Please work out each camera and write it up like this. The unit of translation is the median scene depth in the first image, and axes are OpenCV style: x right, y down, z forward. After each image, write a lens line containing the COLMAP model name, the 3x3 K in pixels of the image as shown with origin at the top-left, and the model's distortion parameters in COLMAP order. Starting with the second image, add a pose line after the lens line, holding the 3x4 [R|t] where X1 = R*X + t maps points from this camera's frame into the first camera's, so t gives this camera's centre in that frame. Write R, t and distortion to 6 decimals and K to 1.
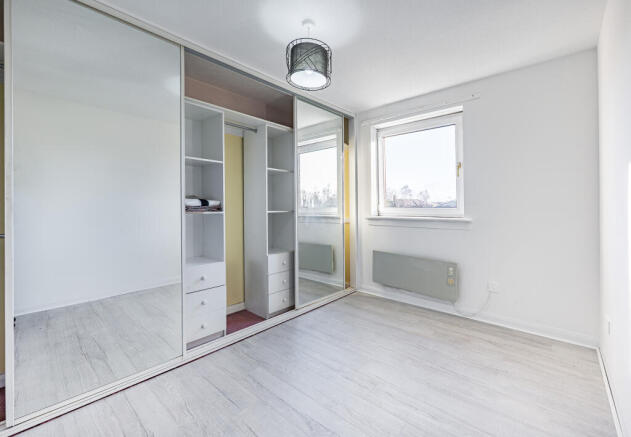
lens RADIAL K [[262.2, 0, 338.4], [0, 262.2, 216.9], [0, 0, 1]] dist [-0.000279, -0.000131]
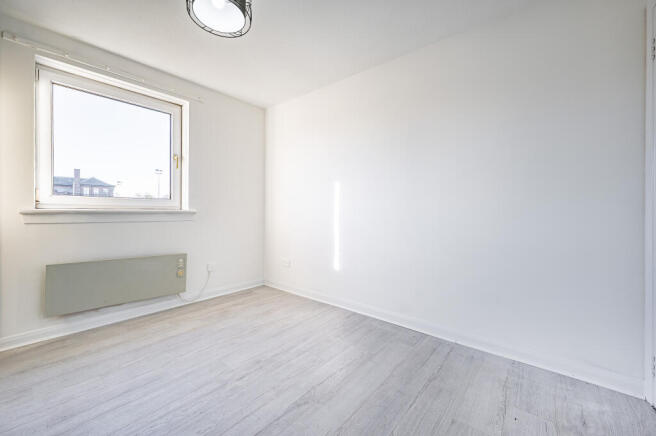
lens RADIAL K [[247.1, 0, 328.0], [0, 247.1, 218.0], [0, 0, 1]] dist [-0.000539, 0.000032]
pose [[0.036259, -0.026497, 0.998991, -0.511382], [0.030226, 0.999220, 0.025406, 0.031781], [-0.998885, 0.029275, 0.037031, 0.419980]]
